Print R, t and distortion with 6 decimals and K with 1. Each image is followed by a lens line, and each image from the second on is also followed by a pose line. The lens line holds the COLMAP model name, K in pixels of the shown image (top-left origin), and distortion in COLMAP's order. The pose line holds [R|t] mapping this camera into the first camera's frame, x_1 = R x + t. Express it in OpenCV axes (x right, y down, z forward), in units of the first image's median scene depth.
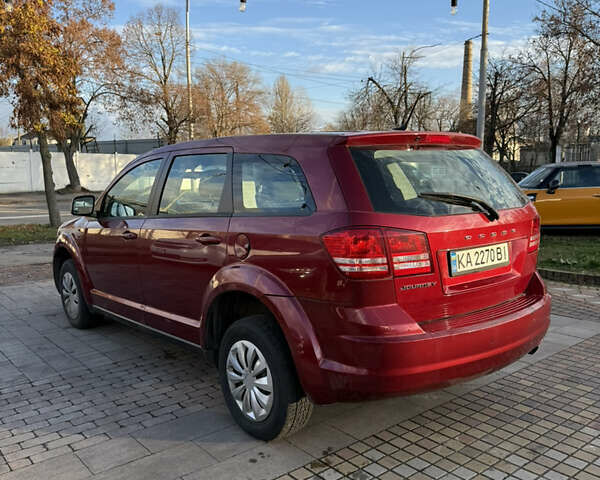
lens RADIAL K [[550.9, 0, 300.4], [0, 550.9, 255.3], [0, 0, 1]] dist [0.131072, -0.241397]
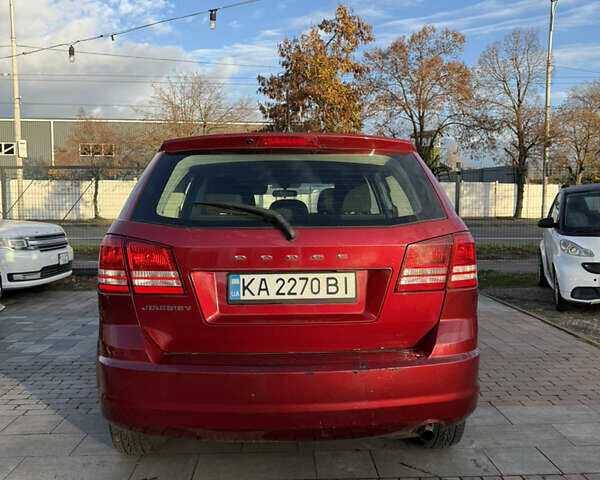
lens RADIAL K [[550.9, 0, 300.4], [0, 550.9, 255.3], [0, 0, 1]] dist [0.131072, -0.241397]
pose [[0.795416, 0.062141, -0.602870, 0.750439], [-0.093231, 0.995435, -0.020402, -0.023835], [0.598850, 0.072434, 0.797579, 0.357465]]
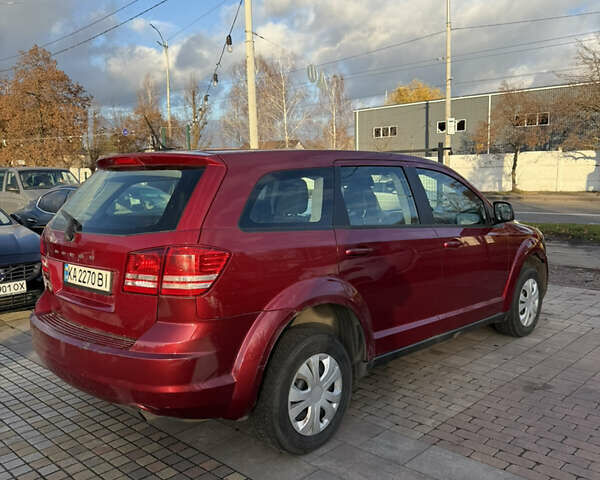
lens RADIAL K [[550.9, 0, 300.4], [0, 550.9, 255.3], [0, 0, 1]] dist [0.131072, -0.241397]
pose [[0.113322, 0.142811, -0.983241, 1.291890], [-0.128071, 0.983460, 0.128082, -0.204394], [0.985269, 0.111410, 0.129738, 1.172970]]
